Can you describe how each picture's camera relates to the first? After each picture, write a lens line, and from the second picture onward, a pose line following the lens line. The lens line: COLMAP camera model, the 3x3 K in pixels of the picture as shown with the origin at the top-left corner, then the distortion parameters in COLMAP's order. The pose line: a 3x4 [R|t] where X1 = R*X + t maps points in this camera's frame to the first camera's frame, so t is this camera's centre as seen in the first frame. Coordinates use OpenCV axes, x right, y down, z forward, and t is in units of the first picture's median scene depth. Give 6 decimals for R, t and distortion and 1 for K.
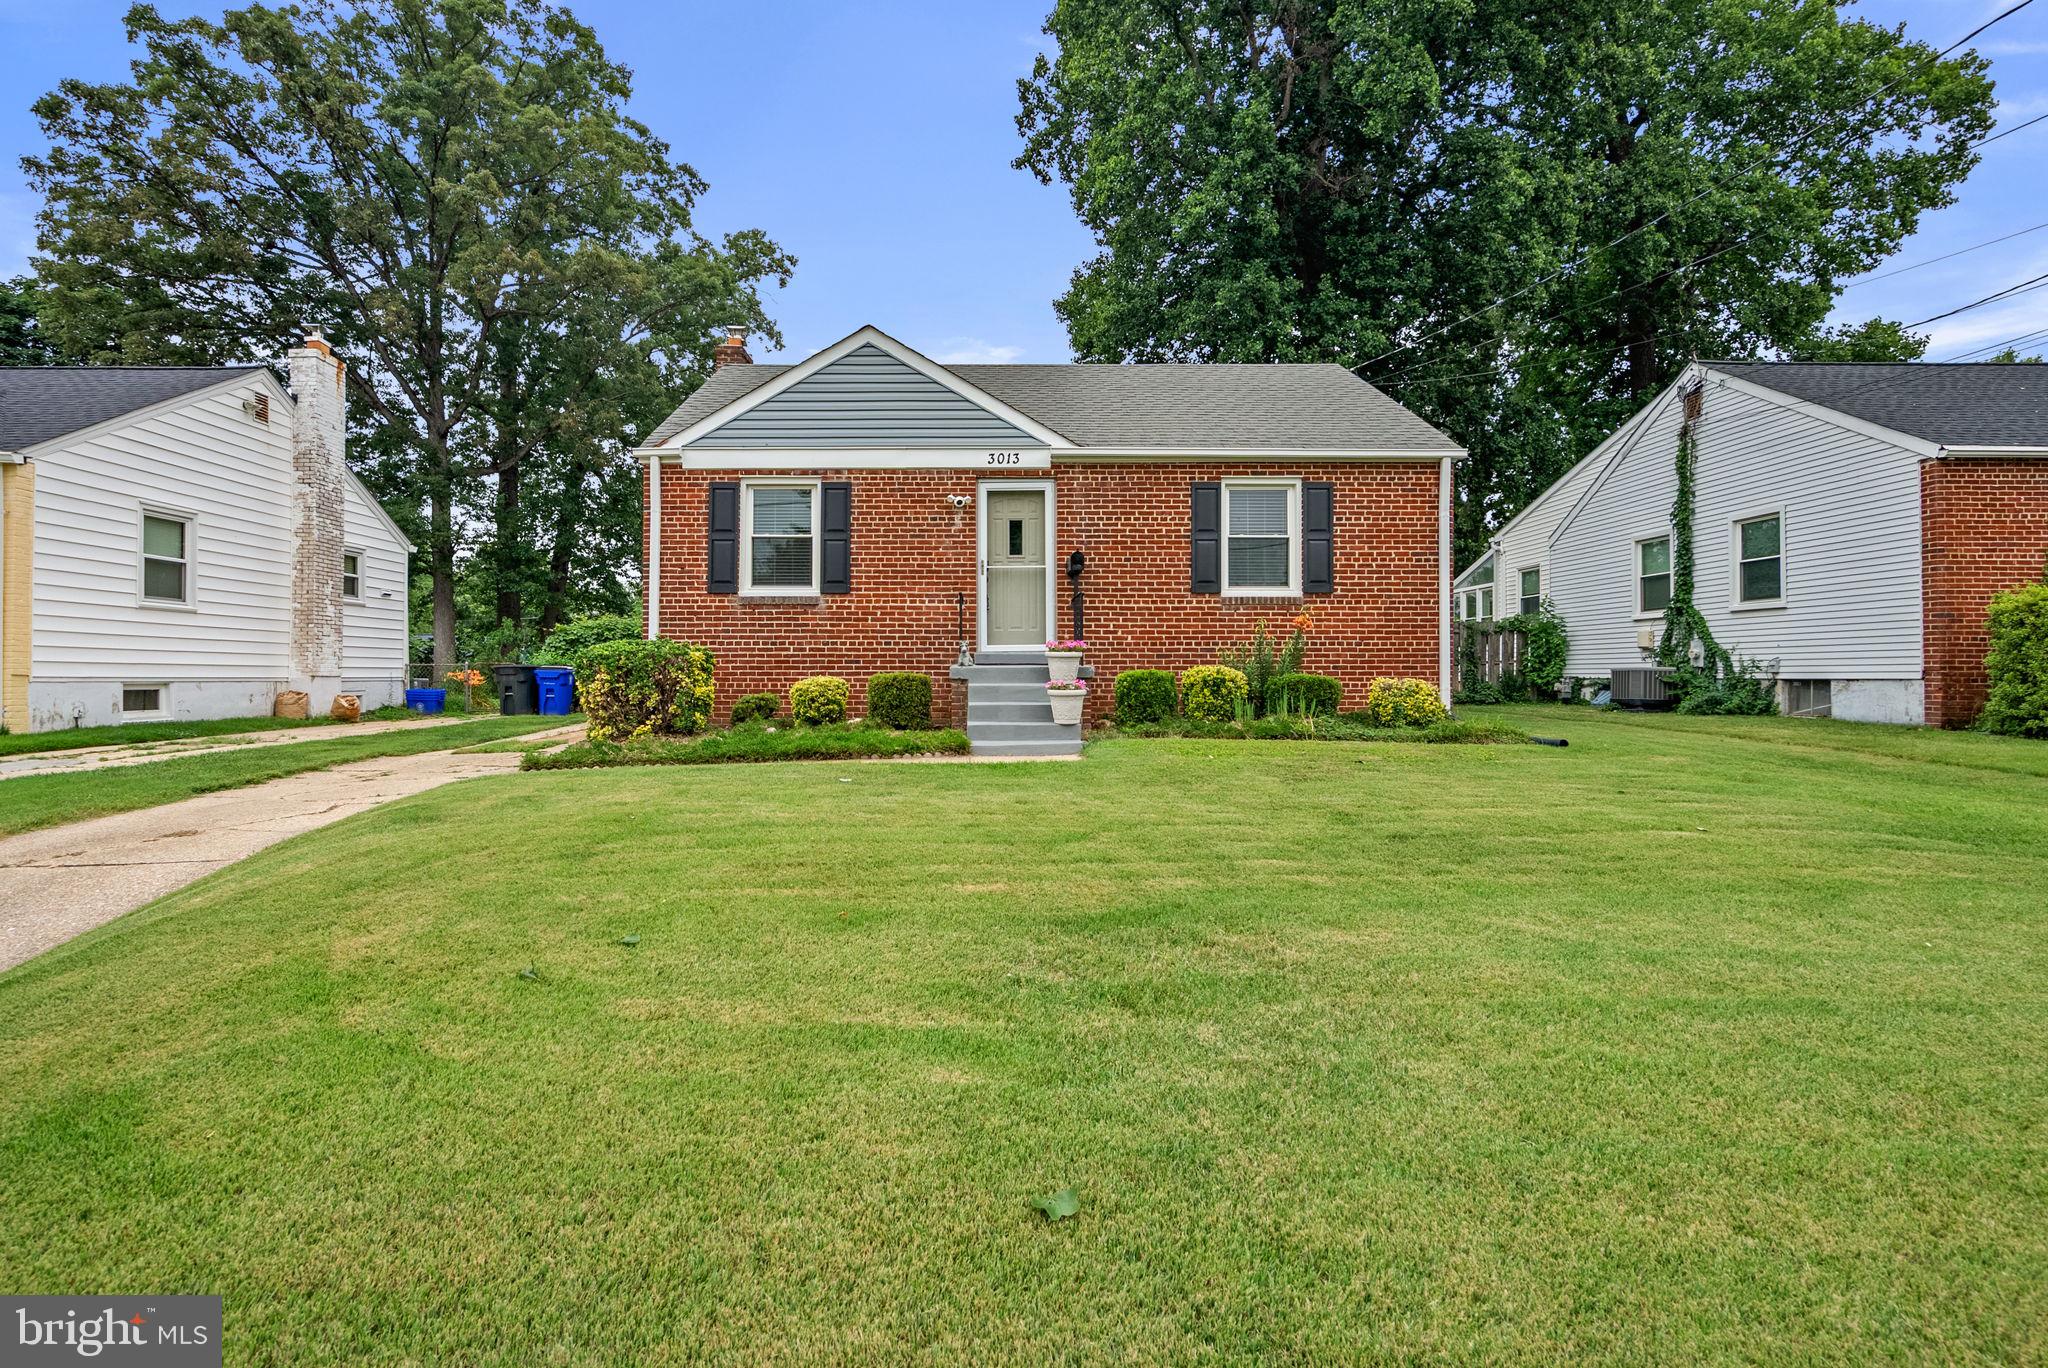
lens RADIAL K [[924.1, 0, 1048.5], [0, 924.1, 659.2], [0, 0, 1]] dist [-0.001340, -0.000452]
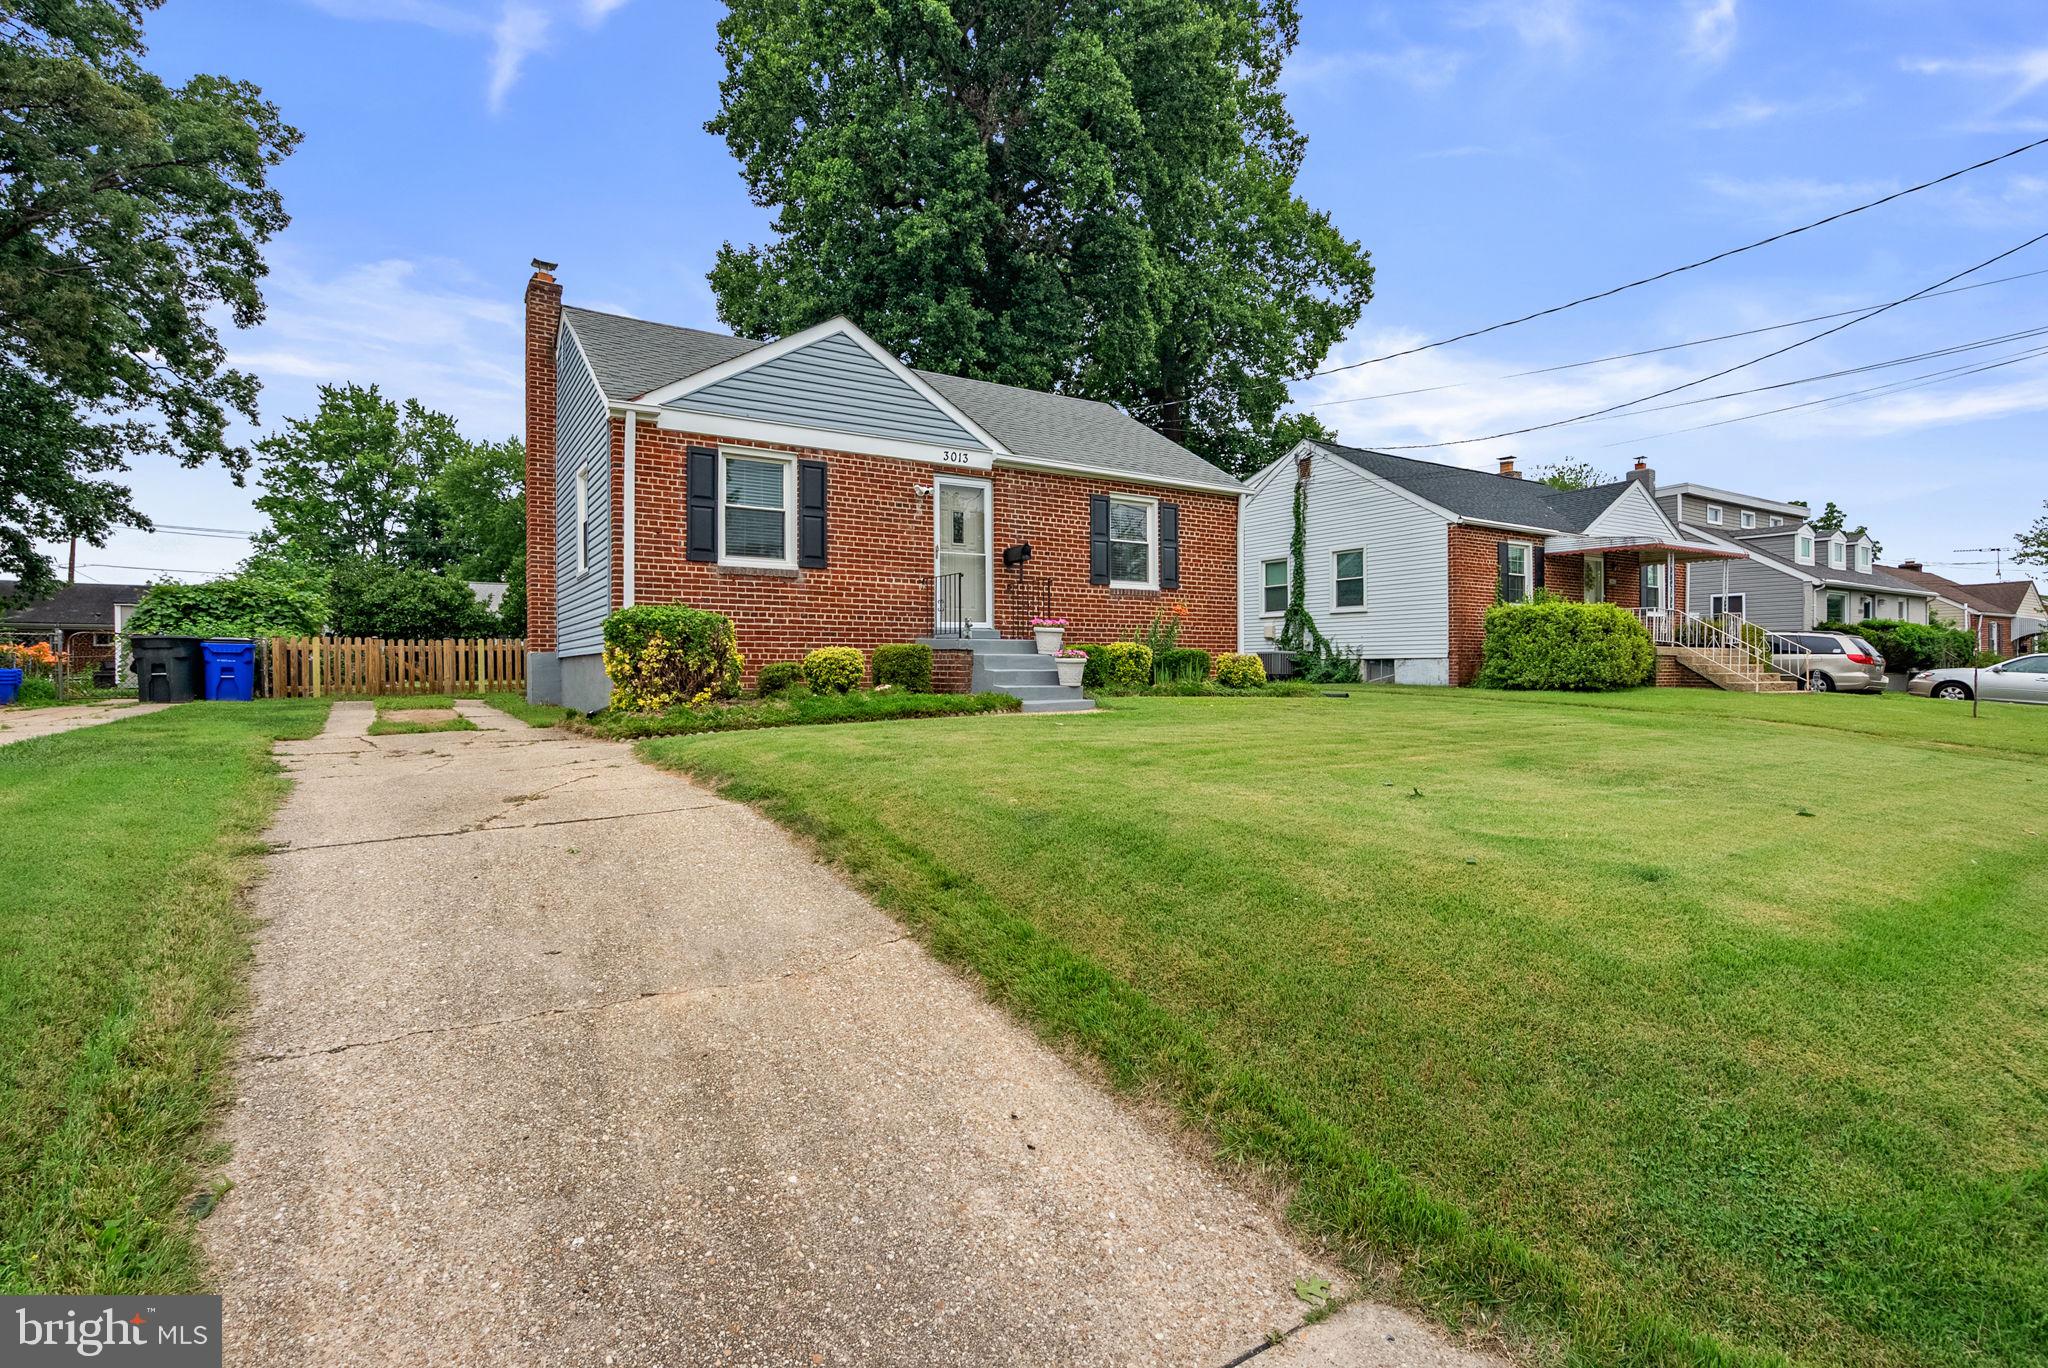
lens RADIAL K [[924.1, 0, 1048.5], [0, 924.1, 659.2], [0, 0, 1]] dist [-0.001340, -0.000452]
pose [[0.851729, 0.004761, 0.523961, -0.536263], [-0.008252, 0.999957, 0.004328, 0.024051], [-0.523918, -0.008010, 0.851731, -0.023896]]
